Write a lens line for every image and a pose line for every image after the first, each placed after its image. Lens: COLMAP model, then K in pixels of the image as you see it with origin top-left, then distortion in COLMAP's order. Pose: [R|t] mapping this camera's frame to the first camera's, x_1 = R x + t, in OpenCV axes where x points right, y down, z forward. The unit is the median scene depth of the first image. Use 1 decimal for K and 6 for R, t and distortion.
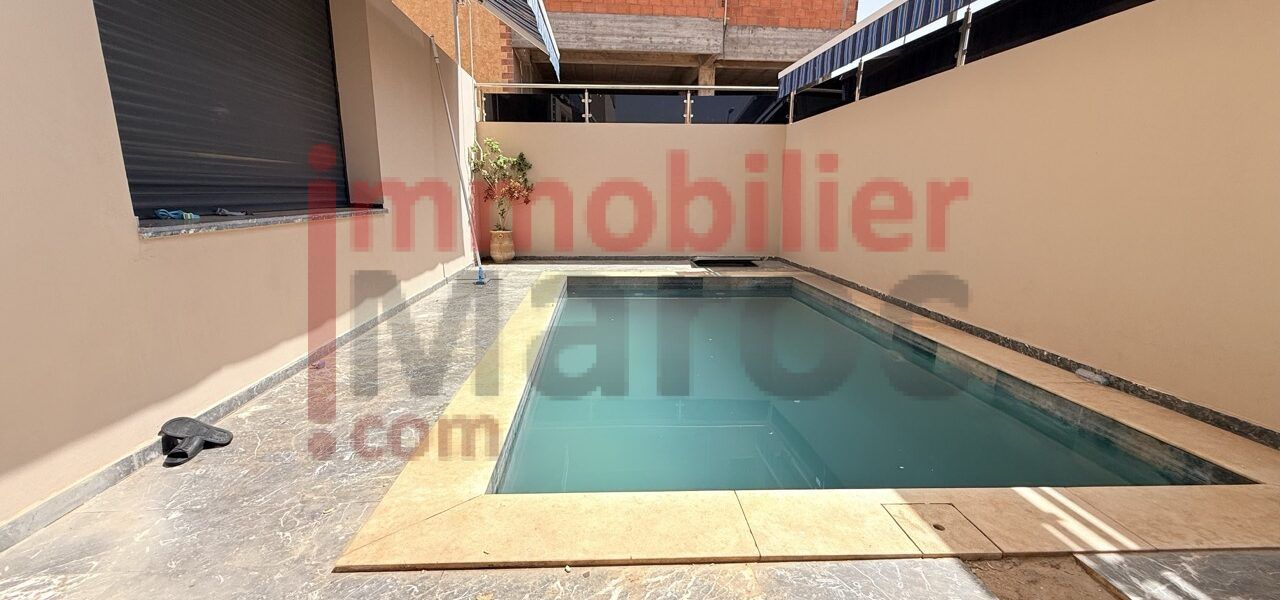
lens RADIAL K [[508.1, 0, 637.0], [0, 508.1, 297.9], [0, 0, 1]] dist [-0.000635, -0.000237]
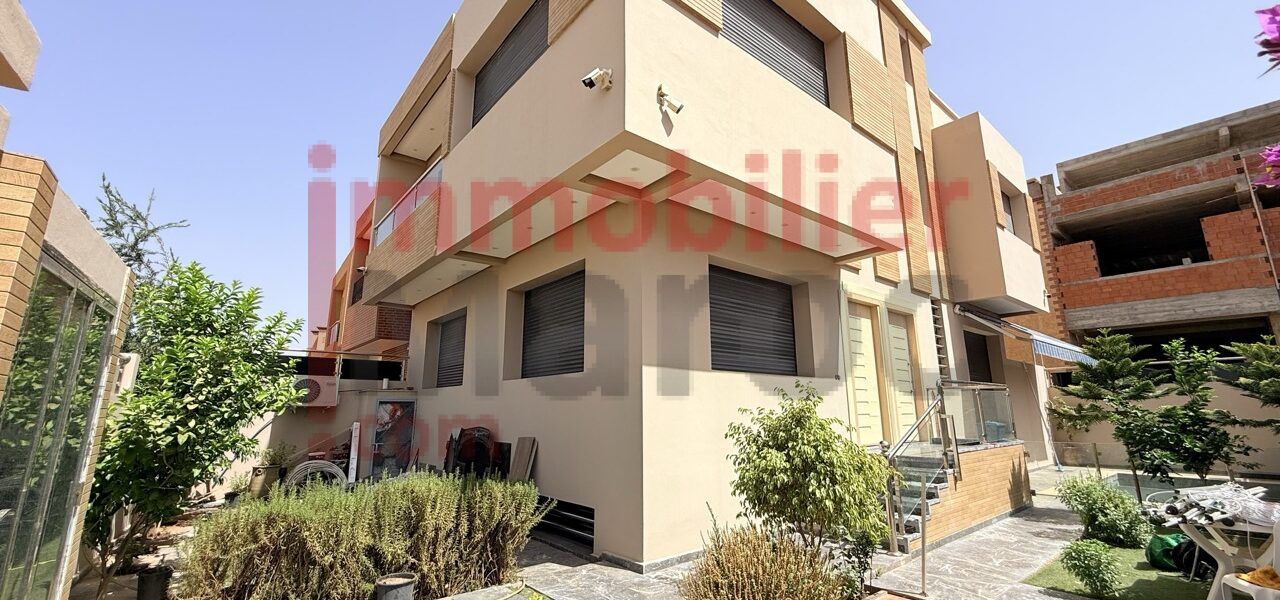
lens RADIAL K [[508.1, 0, 640.8], [0, 508.1, 299.0], [0, 0, 1]] dist [-0.000635, -0.000237]
pose [[0.577315, -0.184562, -0.795389, 0.374412], [-0.162388, 0.928708, -0.333363, 0.224981], [0.800211, 0.321618, 0.506186, -1.277182]]
